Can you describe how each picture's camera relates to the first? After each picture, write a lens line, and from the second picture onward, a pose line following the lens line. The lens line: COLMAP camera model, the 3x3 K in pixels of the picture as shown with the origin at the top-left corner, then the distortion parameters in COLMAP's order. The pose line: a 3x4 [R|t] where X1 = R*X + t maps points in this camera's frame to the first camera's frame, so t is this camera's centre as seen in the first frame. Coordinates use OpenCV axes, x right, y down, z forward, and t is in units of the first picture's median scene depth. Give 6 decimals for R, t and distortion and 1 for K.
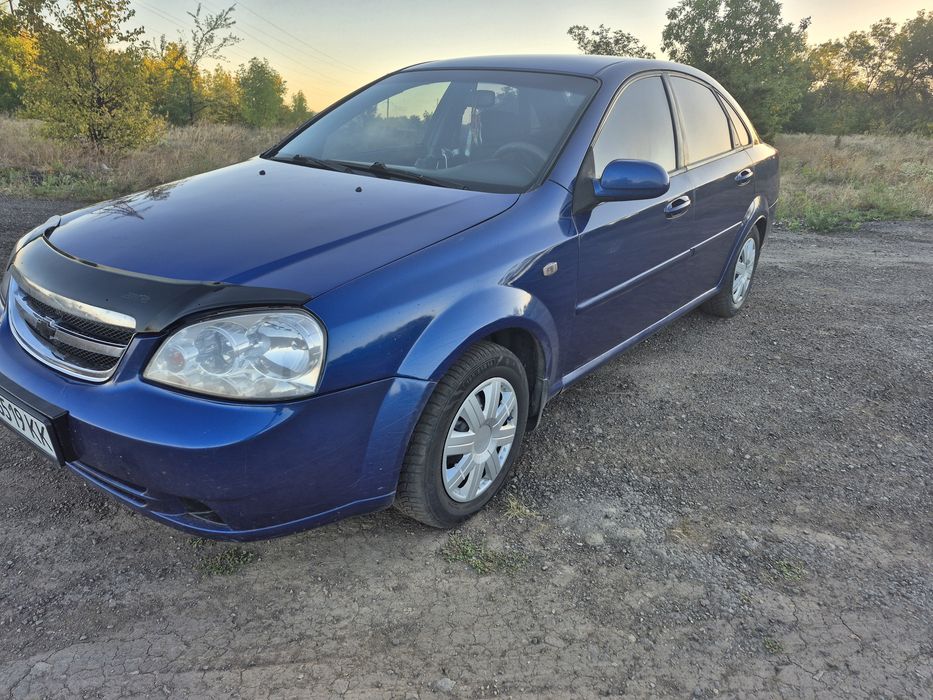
lens RADIAL K [[669.6, 0, 491.0], [0, 669.6, 354.7], [0, 0, 1]] dist [0.110496, -0.124446]
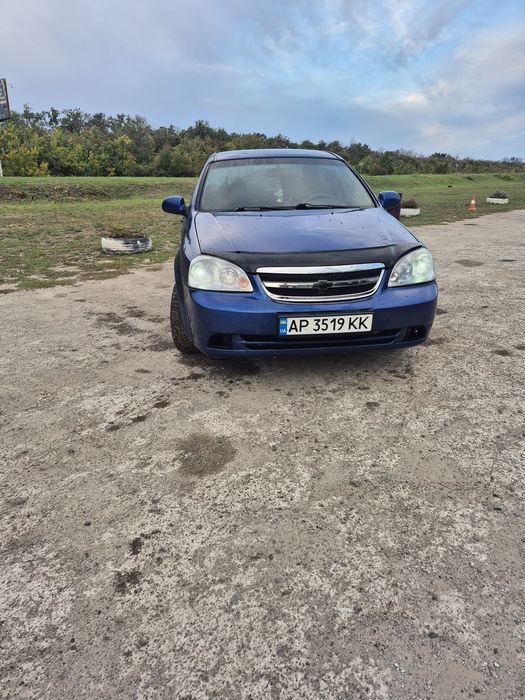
lens RADIAL K [[502.4, 0, 261.0], [0, 502.4, 337.7], [0, 0, 1]] dist [0.110496, -0.124446]
pose [[0.715711, -0.265124, 0.646117, -1.527522], [0.297998, 0.952628, 0.060801, -0.028467], [-0.631629, 0.149025, 0.760813, -0.035361]]
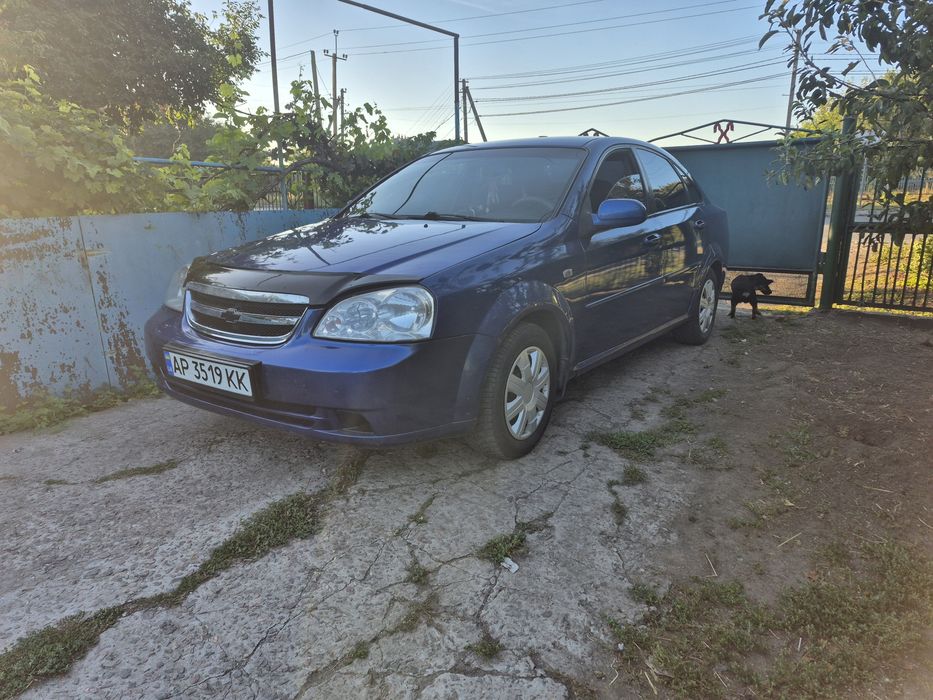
lens RADIAL K [[669.6, 0, 491.0], [0, 669.6, 354.7], [0, 0, 1]] dist [0.110496, -0.124446]
pose [[0.997859, -0.050381, 0.041693, -0.138452], [0.055710, 0.988795, -0.138498, 0.225530], [-0.034248, 0.140524, 0.989485, -0.351908]]
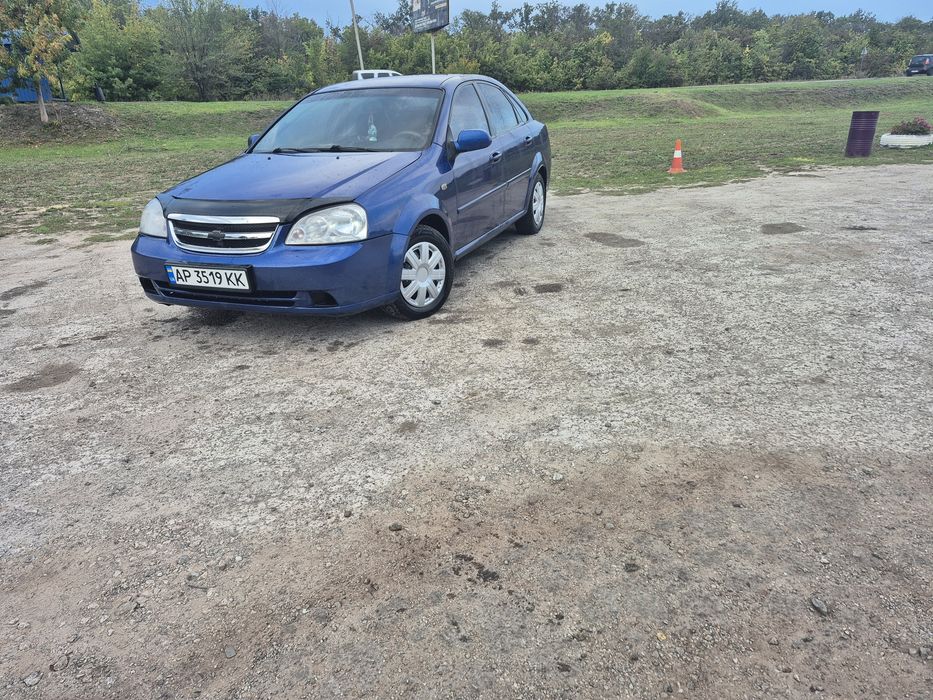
lens RADIAL K [[669.6, 0, 491.0], [0, 669.6, 354.7], [0, 0, 1]] dist [0.110496, -0.124446]
pose [[0.952531, -0.184656, 0.242048, -0.355052], [0.185793, 0.982418, 0.018330, 0.351282], [-0.241177, 0.027511, 0.970091, -0.954631]]
